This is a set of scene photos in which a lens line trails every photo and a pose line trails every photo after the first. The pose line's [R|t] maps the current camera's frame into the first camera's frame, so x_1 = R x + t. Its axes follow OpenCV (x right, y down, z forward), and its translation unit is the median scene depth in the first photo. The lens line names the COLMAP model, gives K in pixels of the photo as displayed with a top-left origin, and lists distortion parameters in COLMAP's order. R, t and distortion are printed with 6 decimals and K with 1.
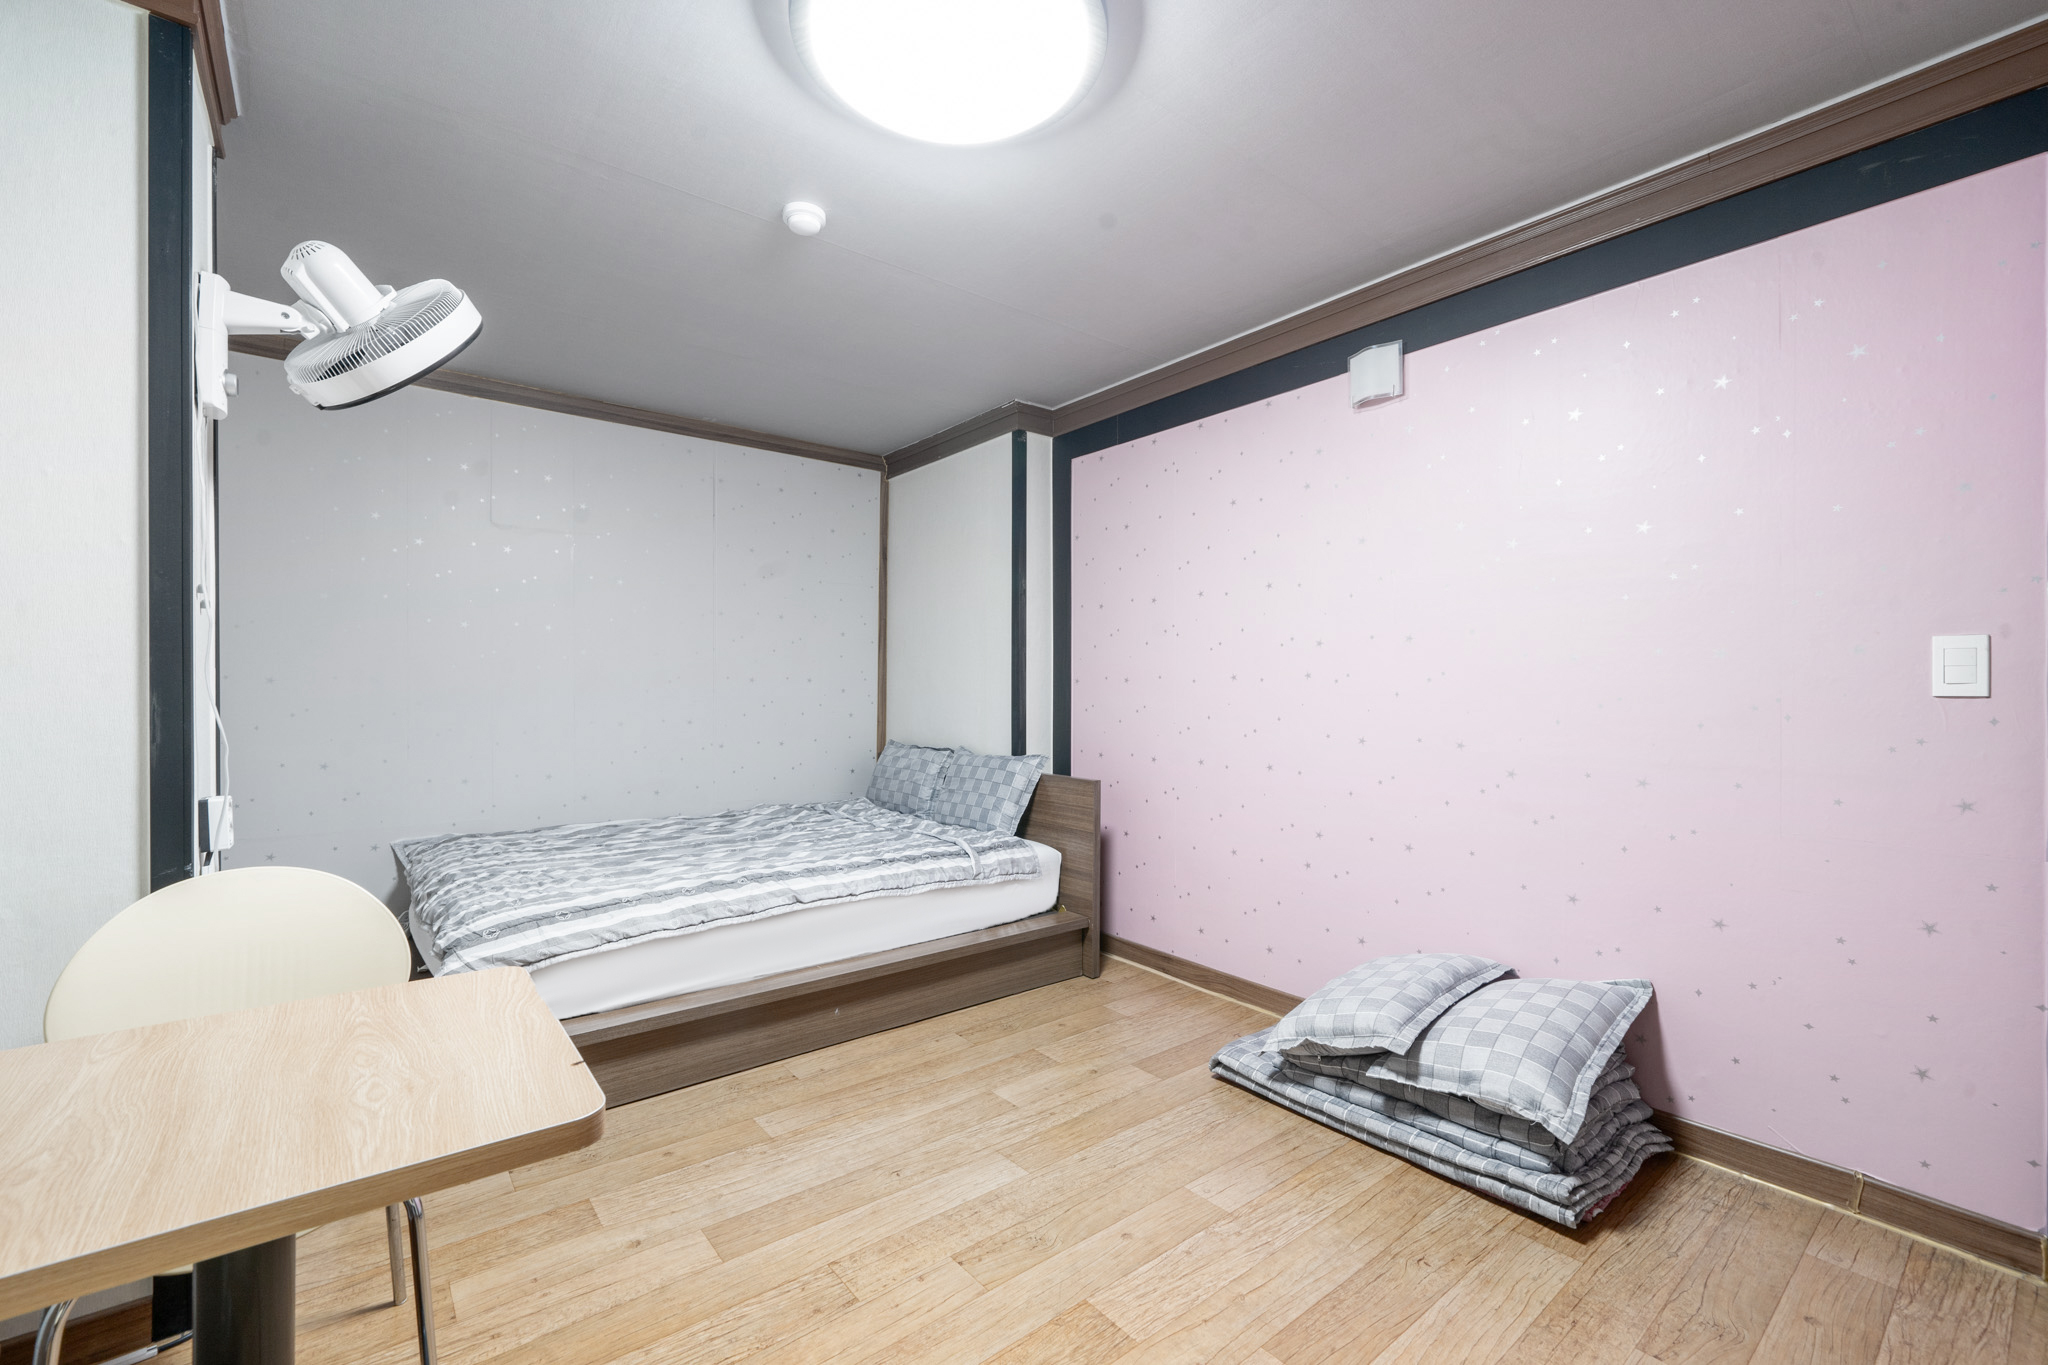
lens RADIAL K [[848.4, 0, 1022.0], [0, 848.4, 689.1], [0, 0, 1]] dist [0.003915, 0.000663]
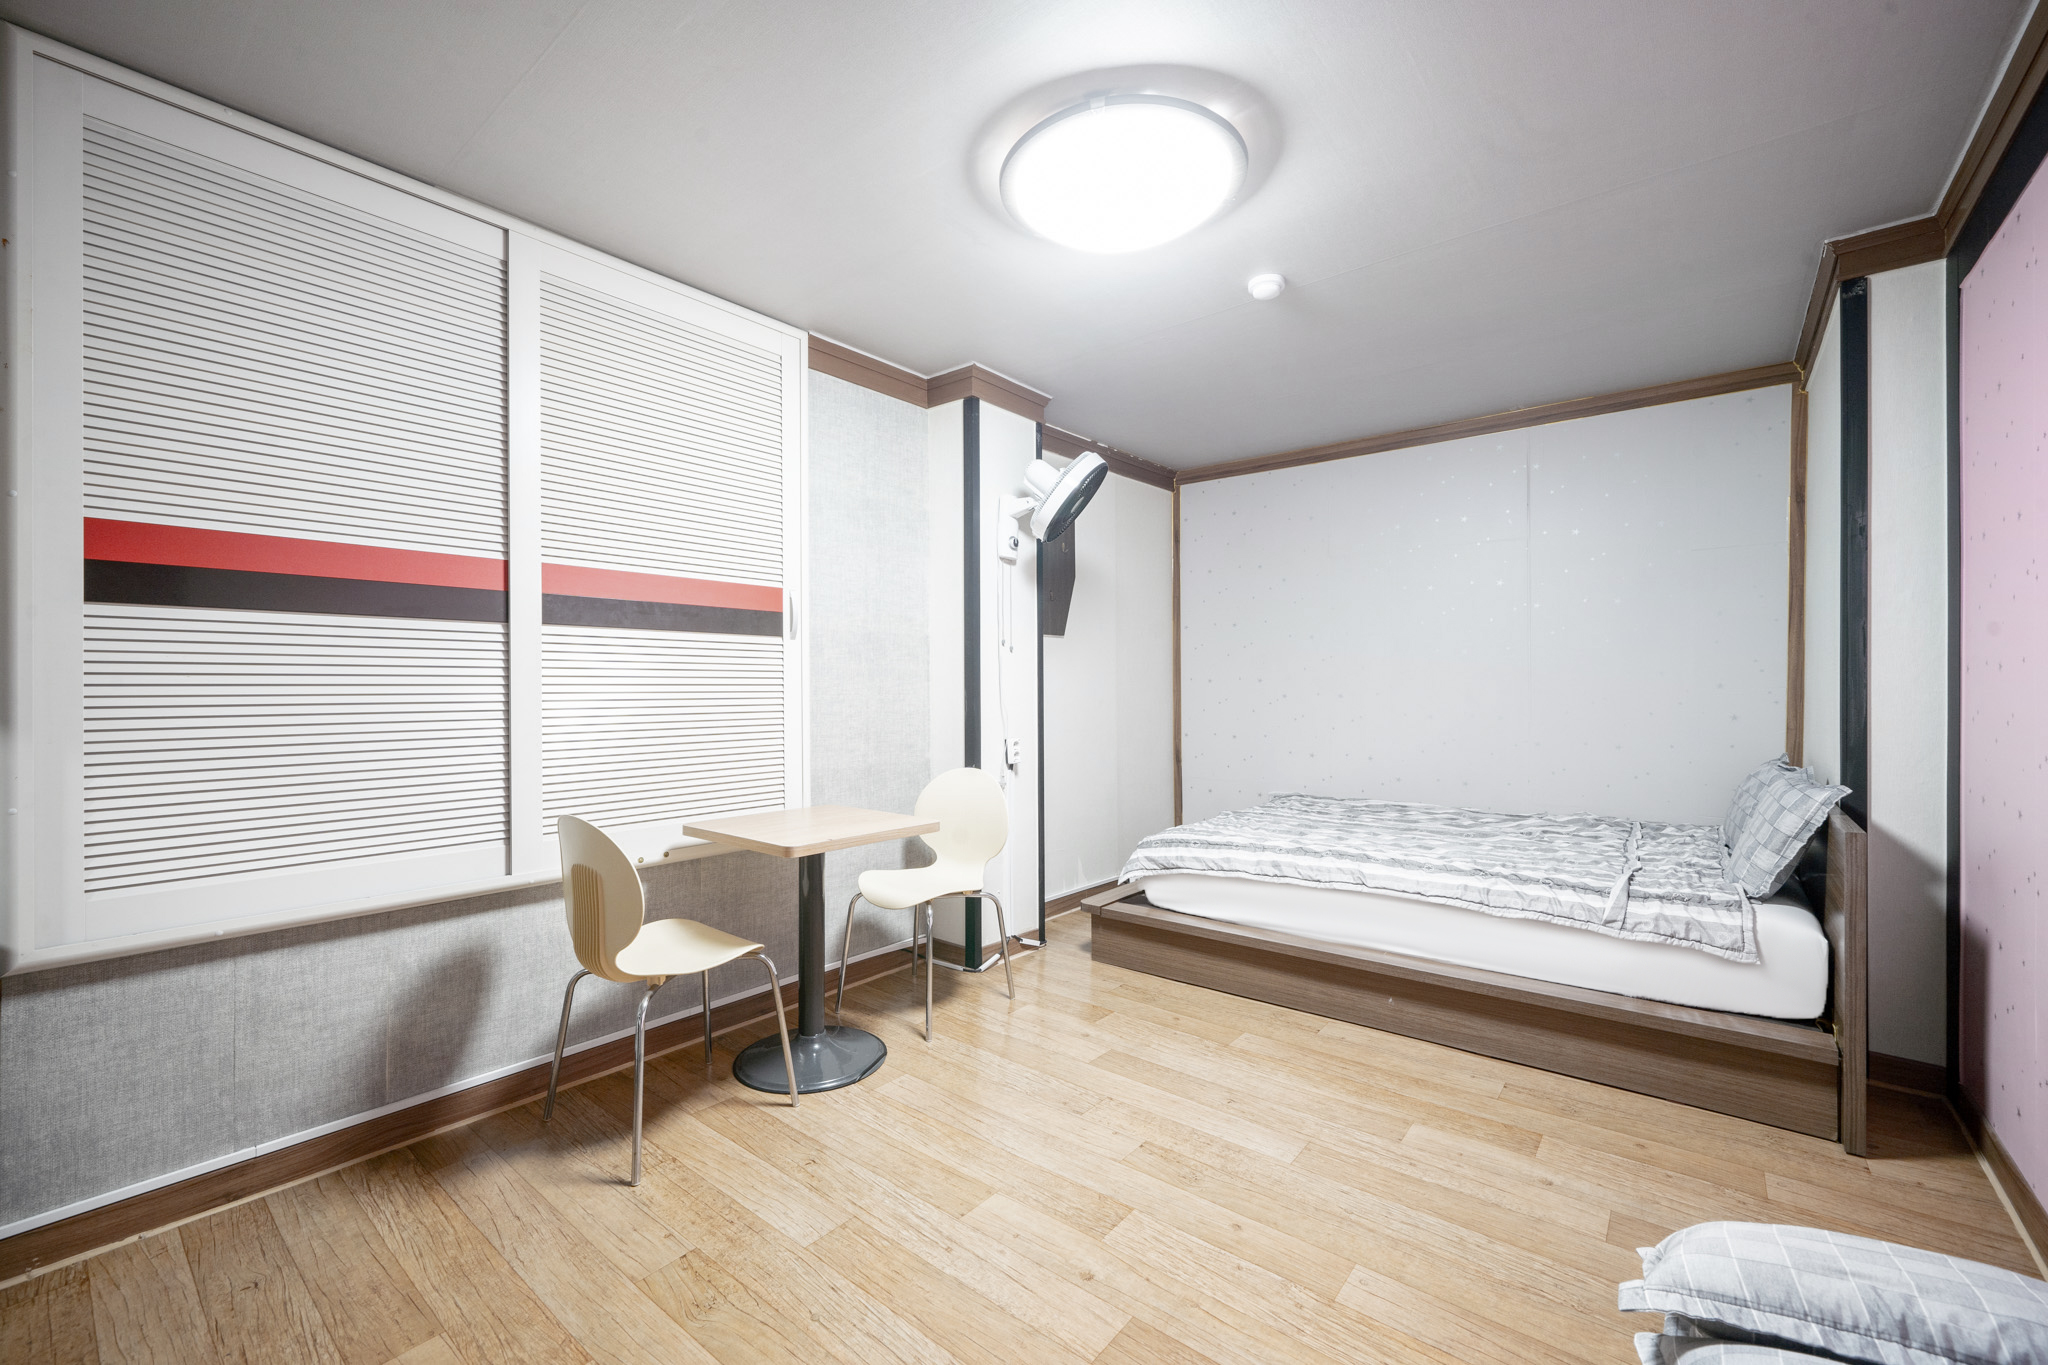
lens RADIAL K [[848.4, 0, 1025.8], [0, 848.4, 683.7], [0, 0, 1]] dist [0.003915, 0.000663]
pose [[0.212067, -0.007516, -0.977226, 0.725453], [0.007446, 0.999954, -0.006075, 0.000597], [0.977227, -0.005988, 0.212113, 0.371362]]
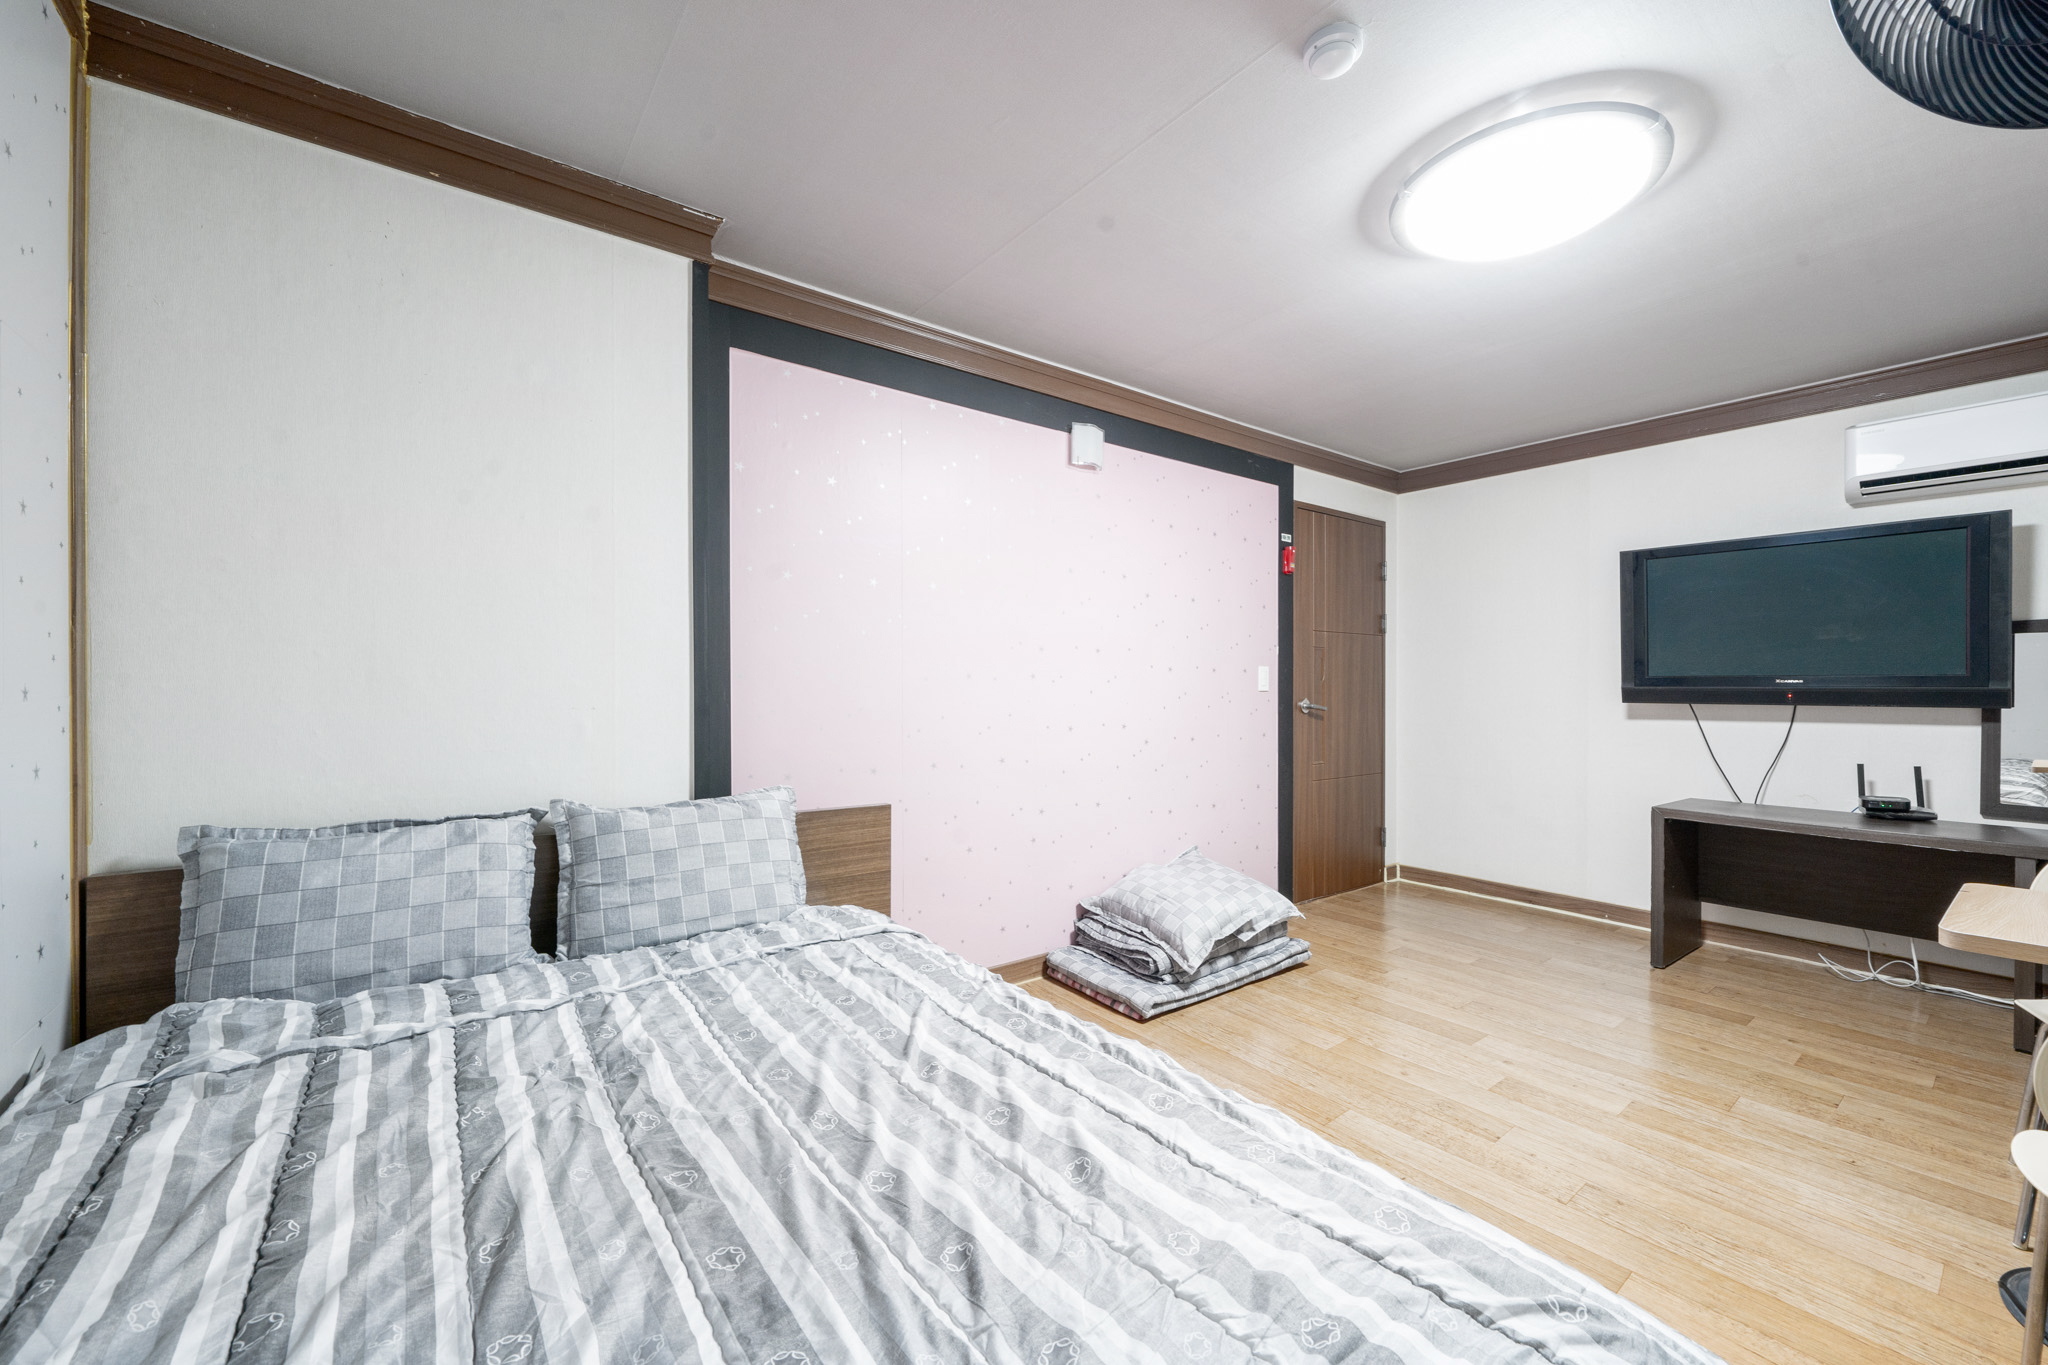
lens RADIAL K [[803.2, 0, 1025.2], [0, 803.2, 693.6], [0, 0, 1]] dist [-0.001590, -0.000051]
pose [[0.032845, -0.011675, 0.999392, -0.844213], [-0.002772, 0.999927, 0.011772, -0.006711], [-0.999457, -0.003157, 0.032810, 1.087494]]
